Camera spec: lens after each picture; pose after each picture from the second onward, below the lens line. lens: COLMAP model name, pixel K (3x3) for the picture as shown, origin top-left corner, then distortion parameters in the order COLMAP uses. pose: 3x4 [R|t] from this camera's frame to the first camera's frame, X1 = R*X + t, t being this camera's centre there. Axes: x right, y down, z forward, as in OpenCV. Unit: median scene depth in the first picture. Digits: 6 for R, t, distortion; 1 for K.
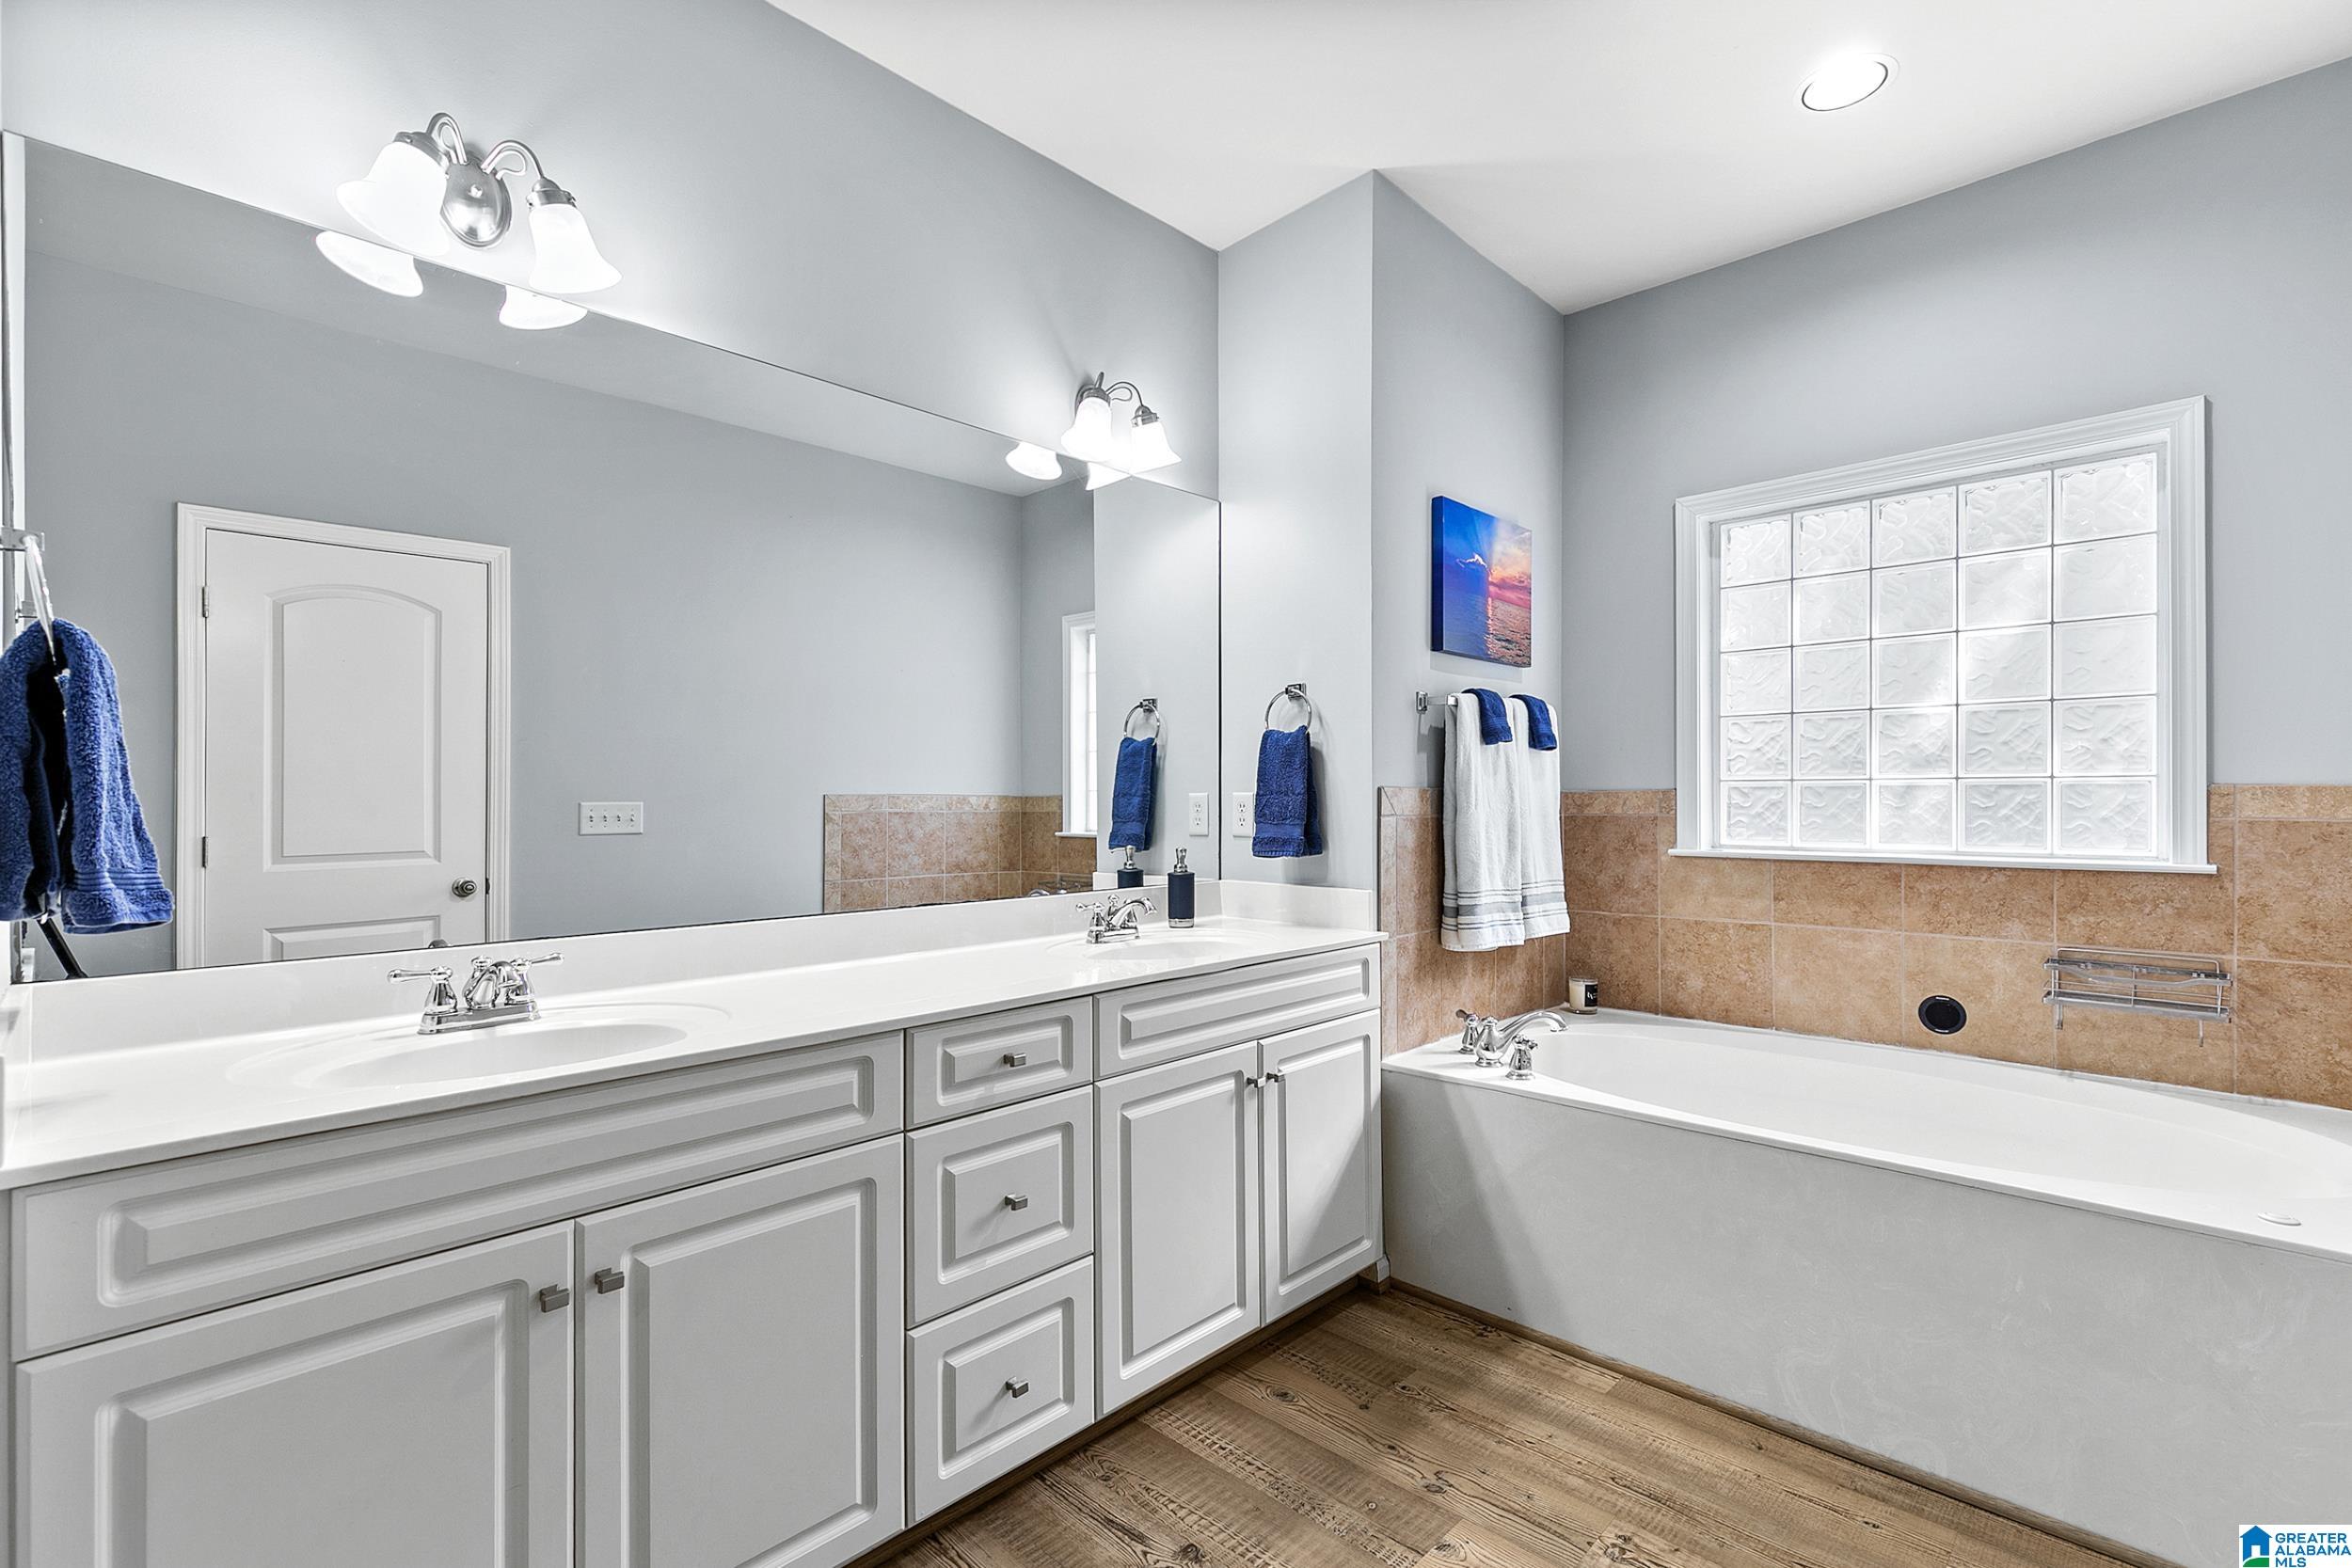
lens RADIAL K [[1057.3, 0, 1181.2], [0, 1057.3, 803.1], [0, 0, 1]] dist [0.002981, 0.000424]
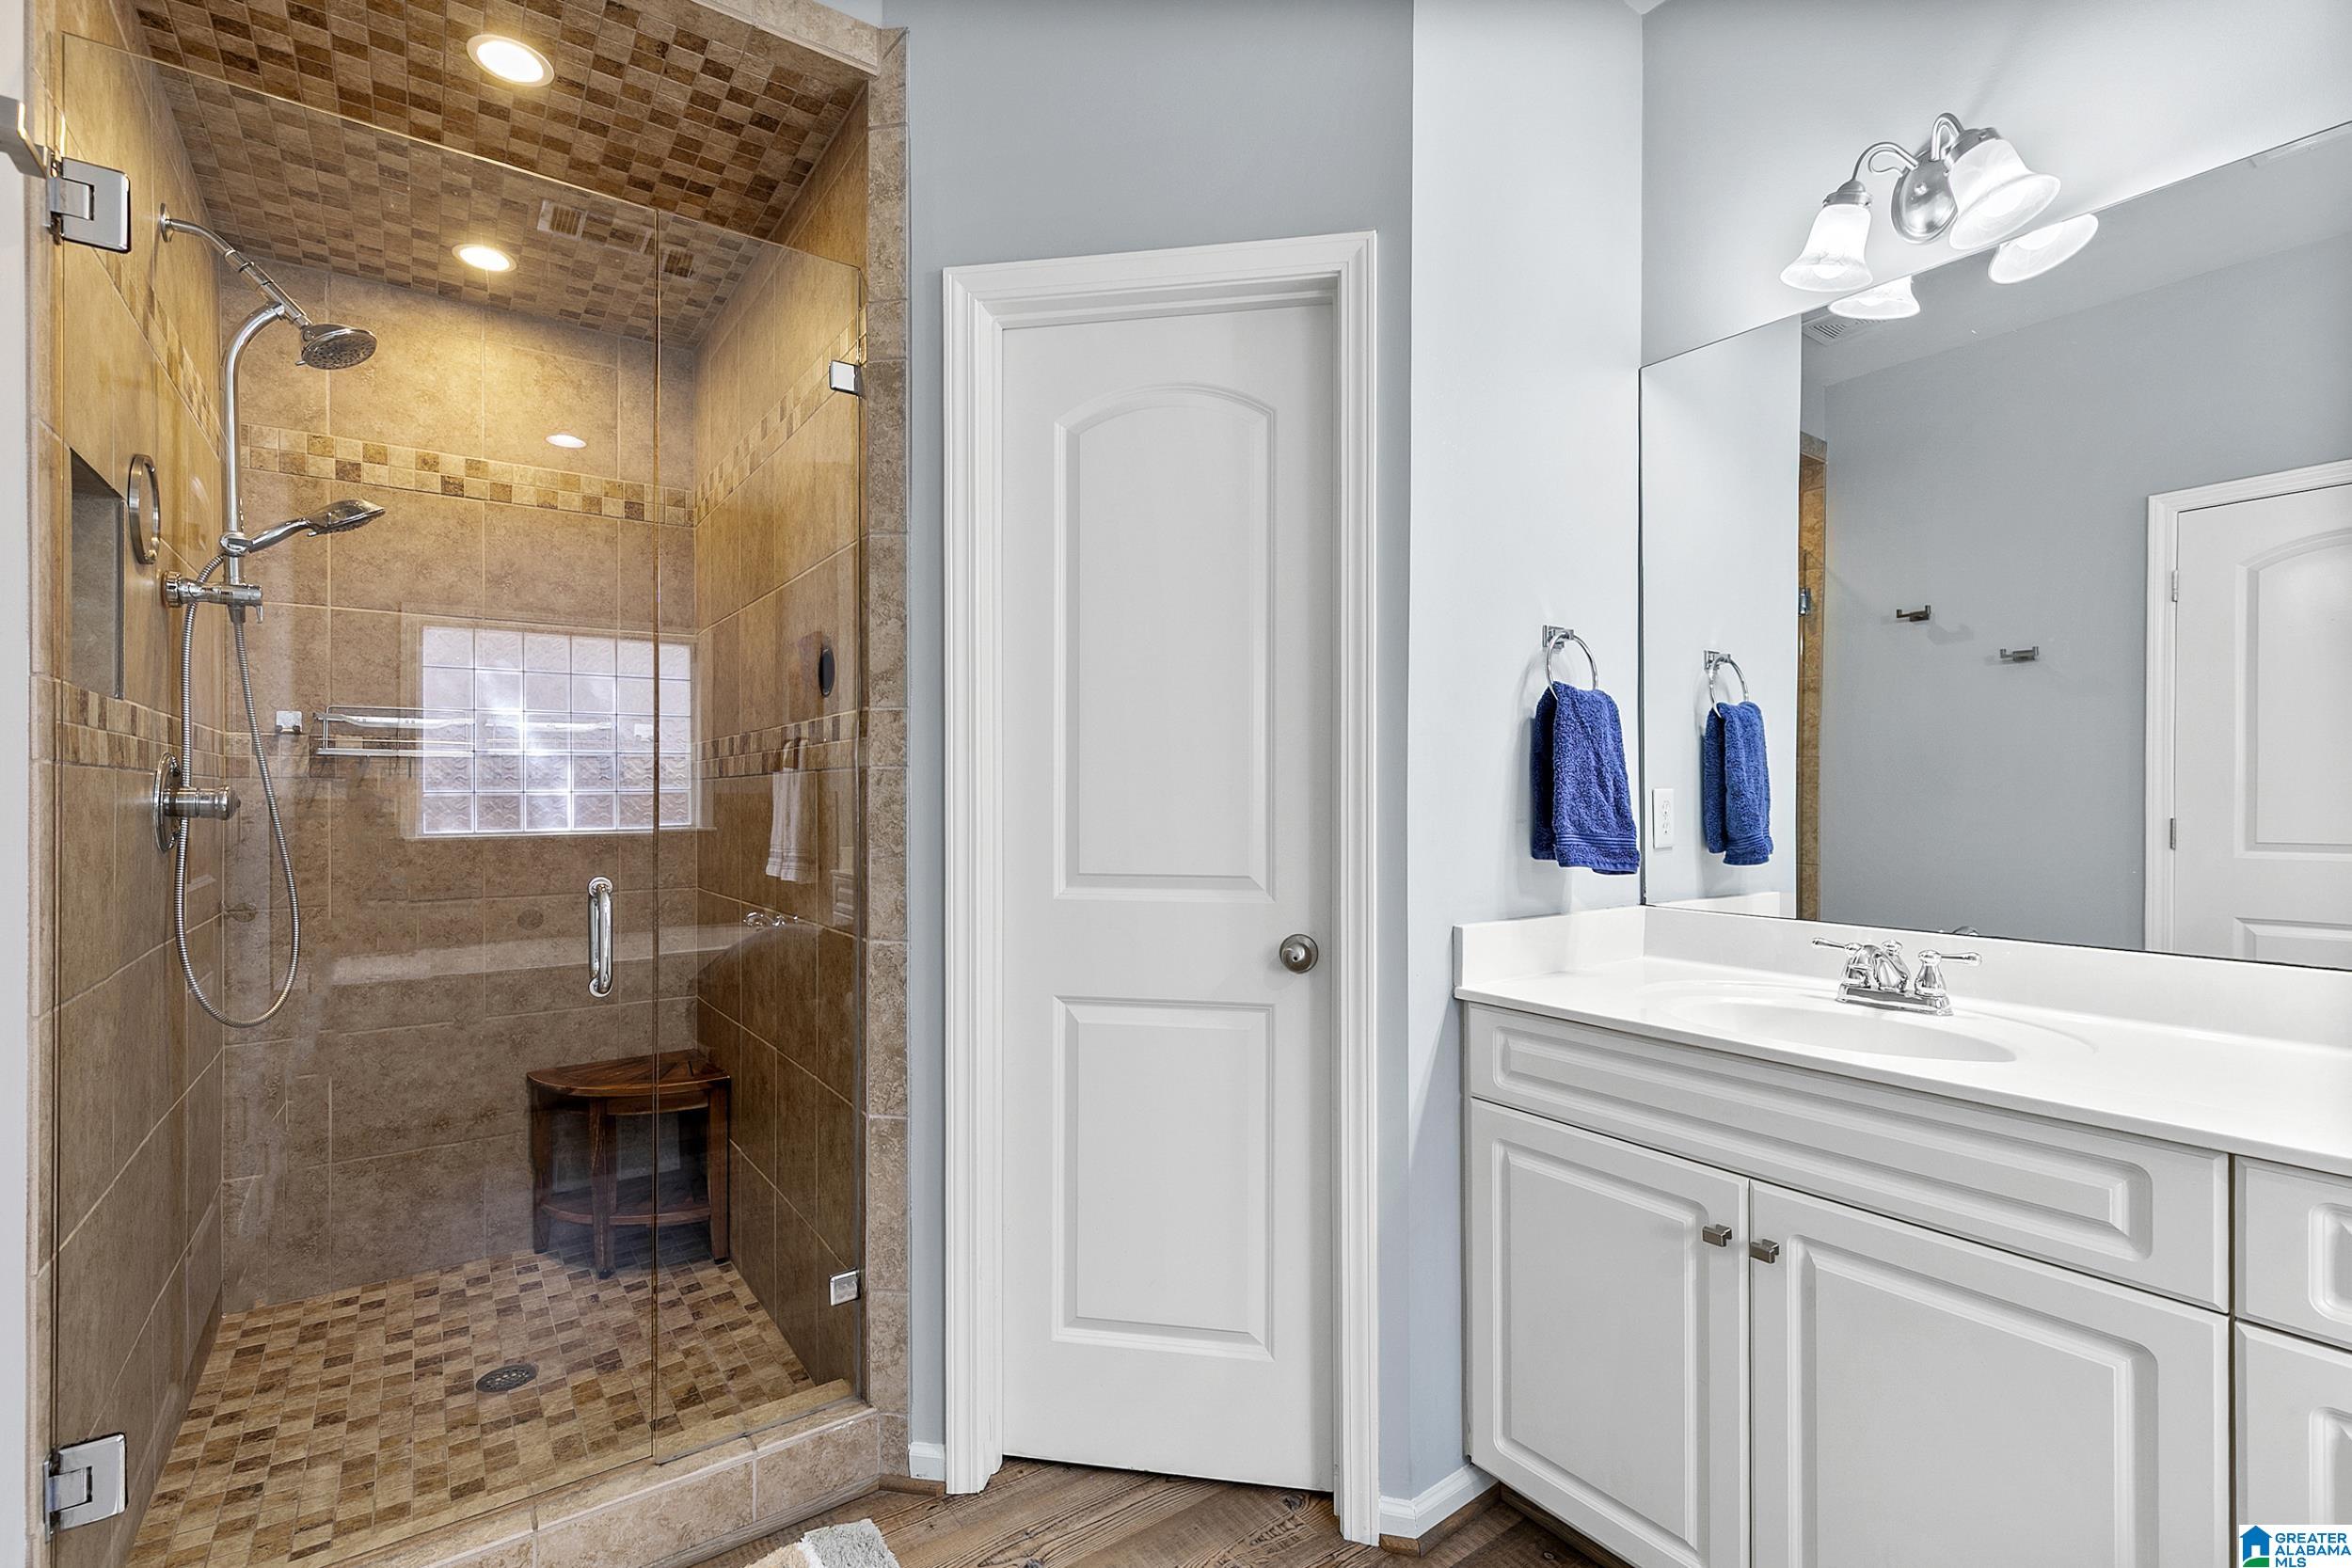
lens RADIAL K [[1057.3, 0, 1180.7], [0, 1057.3, 782.3], [0, 0, 1]] dist [0.002981, 0.000424]
pose [[-0.174465, -0.001110, -0.984663, 0.490793], [0.003074, 0.999994, -0.001672, -0.010138], [0.984659, -0.003319, -0.174460, 0.510864]]
